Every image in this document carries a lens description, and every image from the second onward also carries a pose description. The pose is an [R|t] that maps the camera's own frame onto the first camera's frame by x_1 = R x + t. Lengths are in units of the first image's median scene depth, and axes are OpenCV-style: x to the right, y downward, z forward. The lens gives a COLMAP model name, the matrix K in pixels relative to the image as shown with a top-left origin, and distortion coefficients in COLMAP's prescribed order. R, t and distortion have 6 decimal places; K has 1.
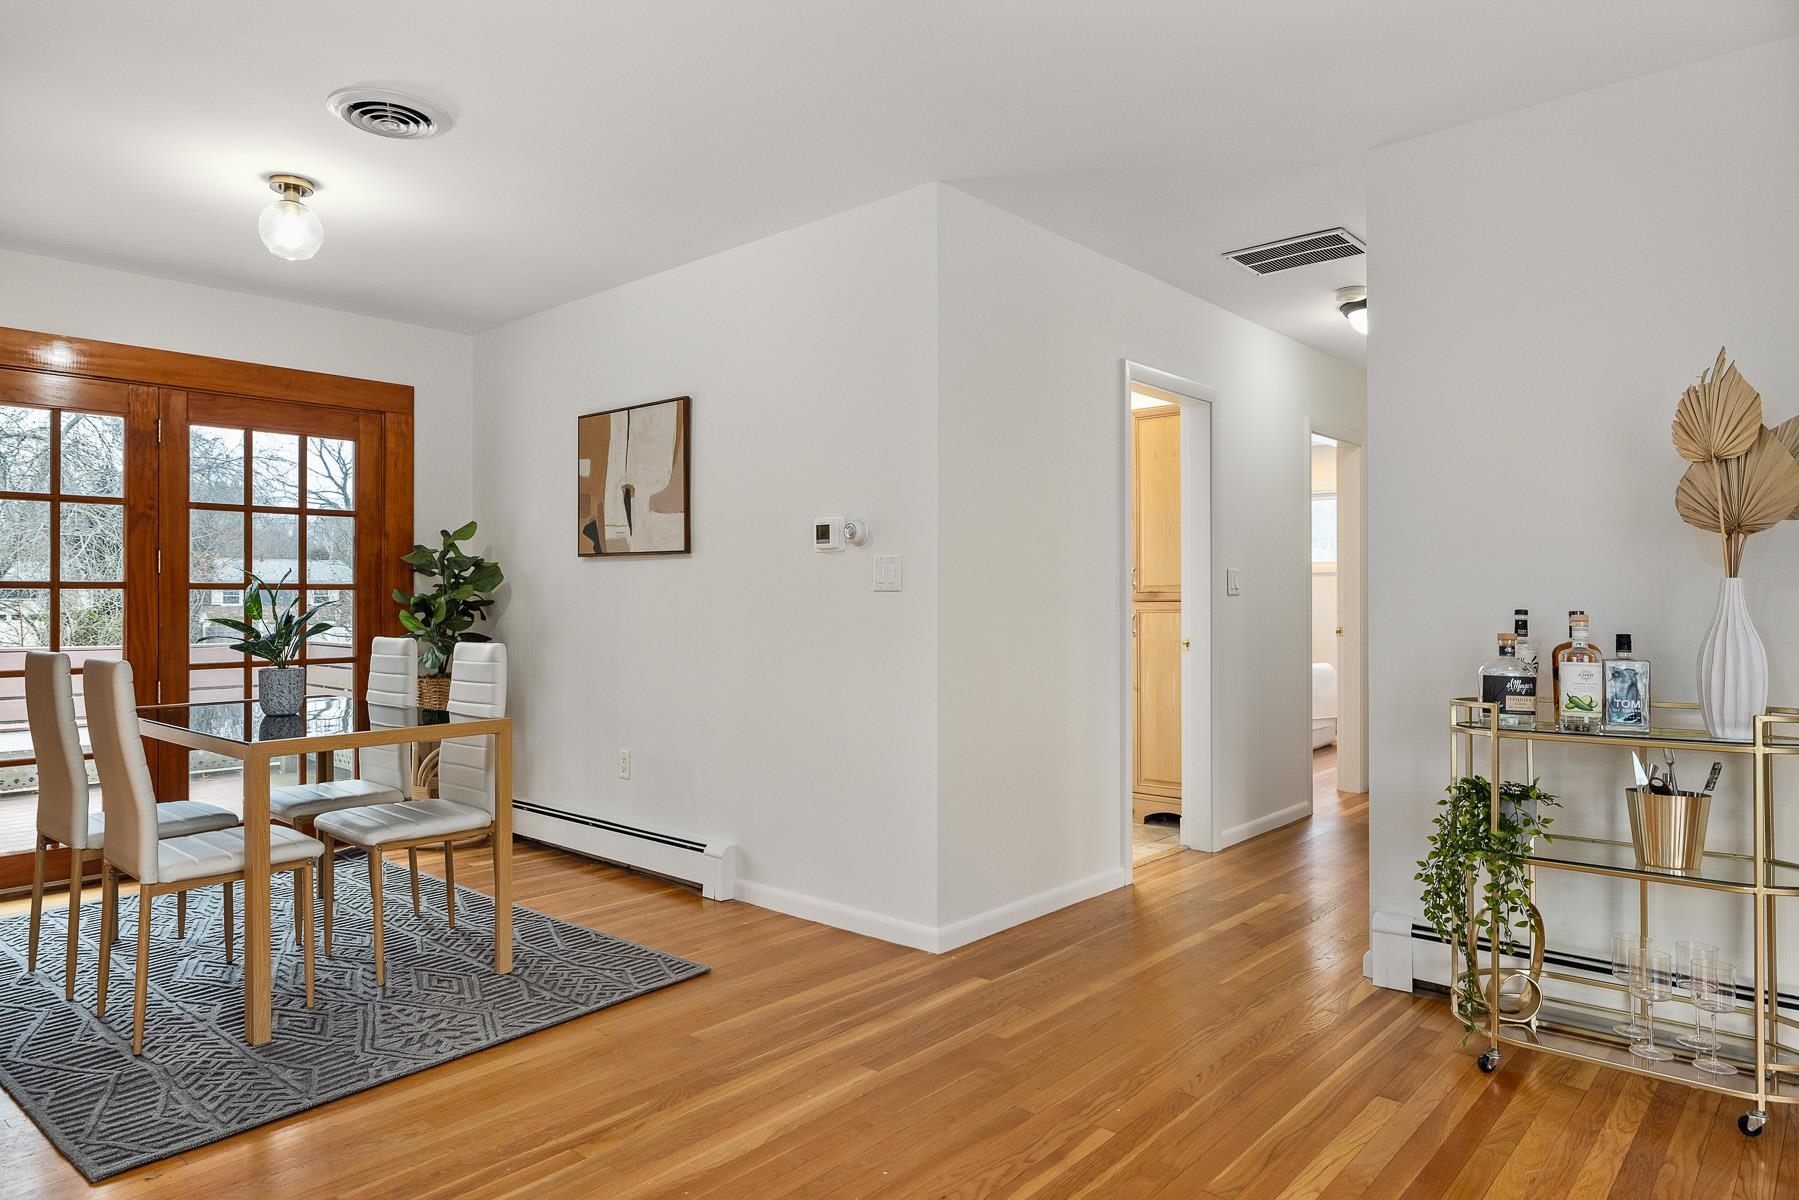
lens RADIAL K [[1097.1, 0, 902.3], [0, 1097.1, 597.1], [0, 0, 1]] dist [-0.001004, 0.001286]
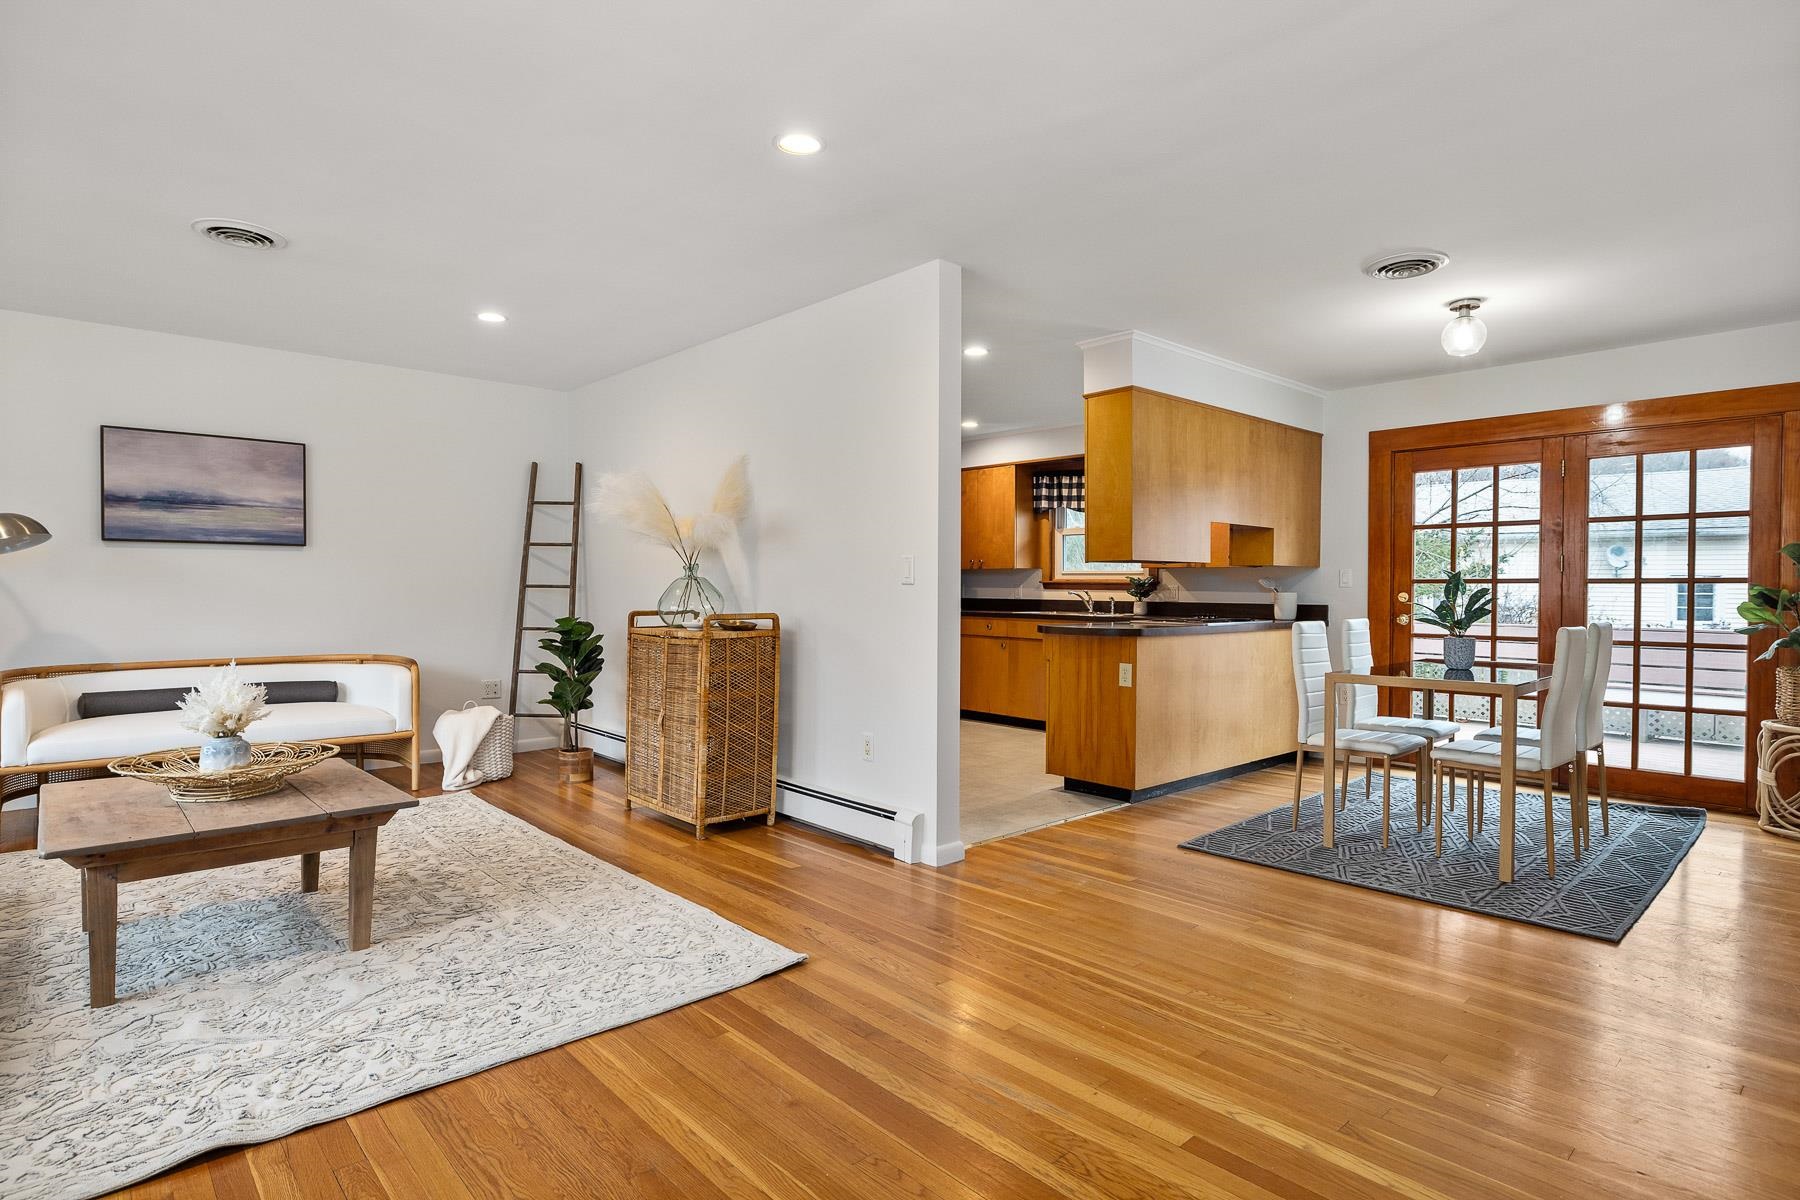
lens RADIAL K [[932.5, 0, 899.8], [0, 932.5, 604.5], [0, 0, 1]] dist [0.000517, 0.000099]
pose [[-0.107290, 0.017247, -0.994078, 0.601766], [-0.002612, 0.999841, 0.017629, 0.000714], [0.994224, 0.004488, -0.107228, 0.309925]]
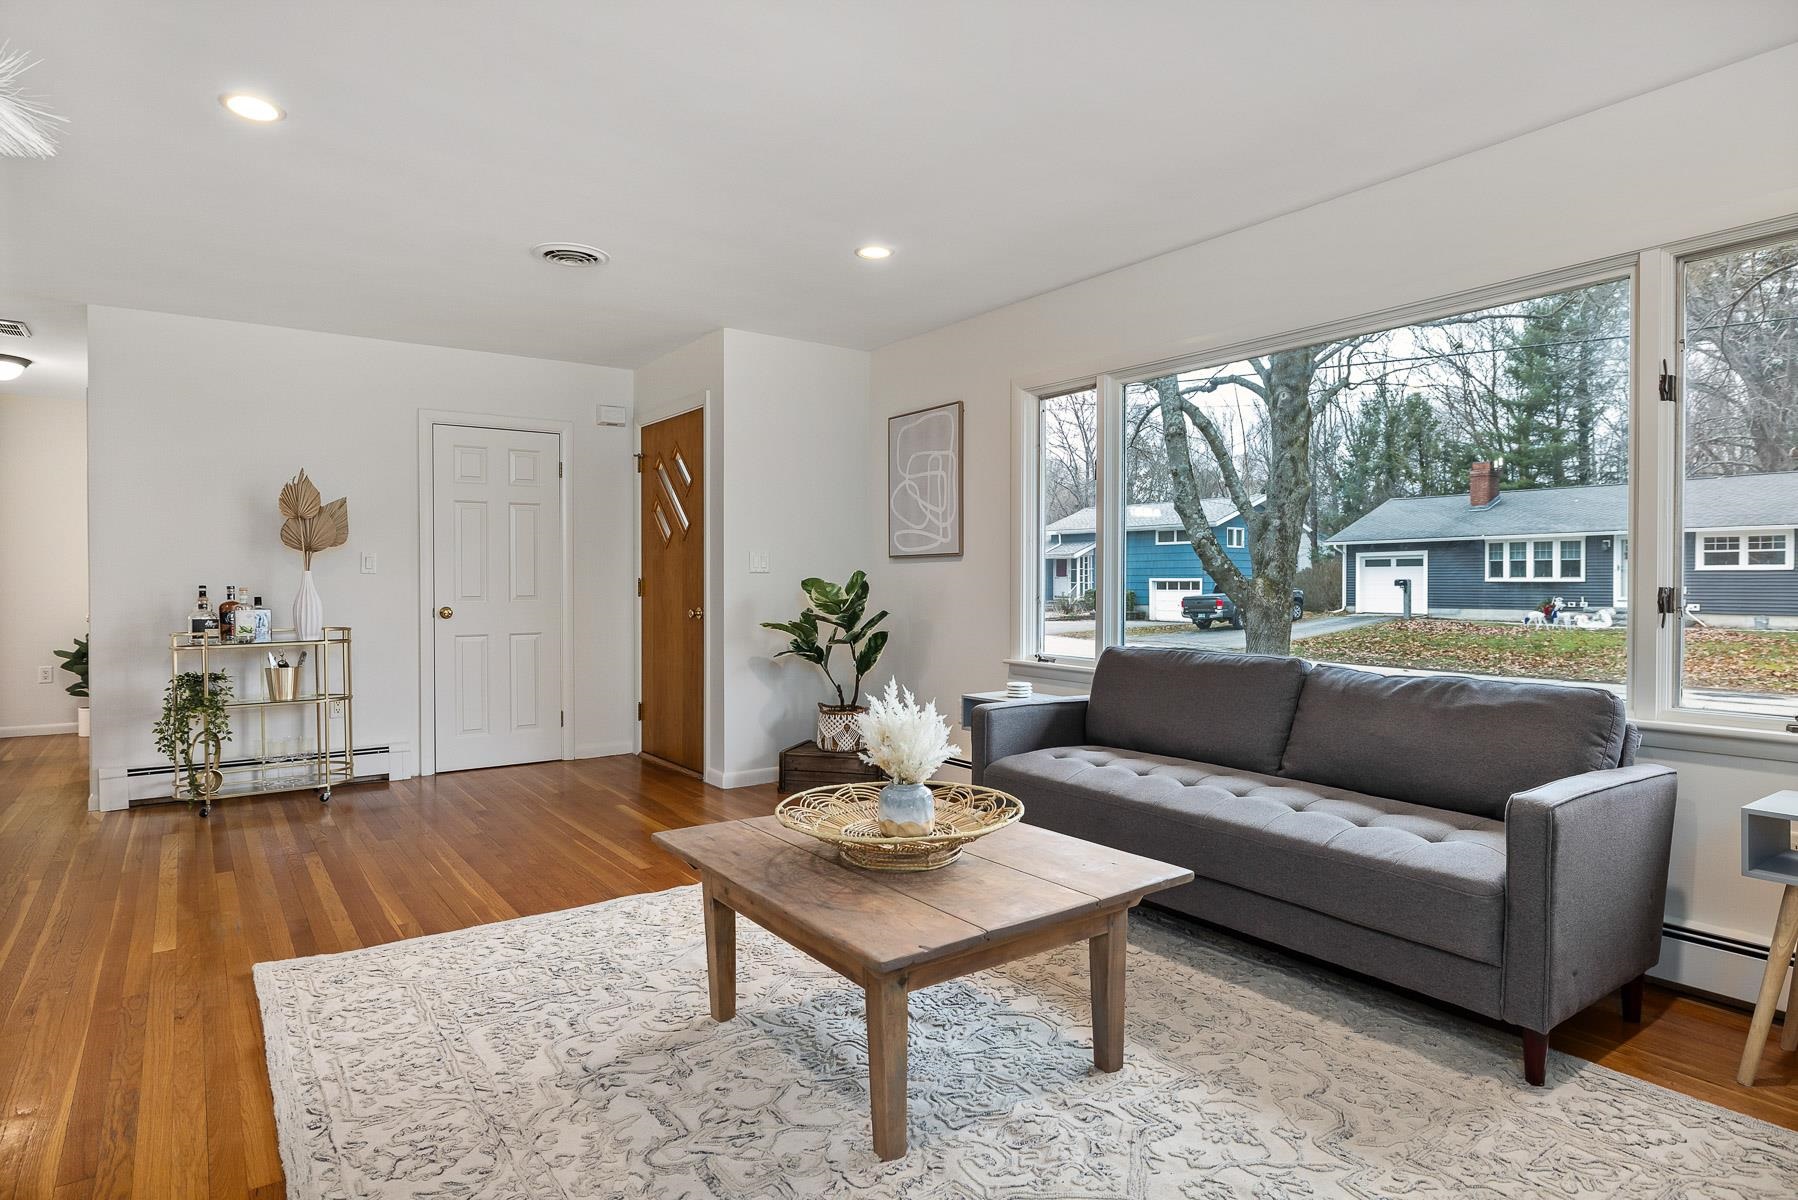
lens RADIAL K [[989.3, 0, 905.9], [0, 989.3, 590.9], [0, 0, 1]] dist [-0.003091, -0.001075]
pose [[0.215018, -0.008821, 0.976570, -0.562905], [-0.002926, 0.999949, 0.009677, 0.000631], [-0.976606, -0.004938, 0.214981, -0.375968]]
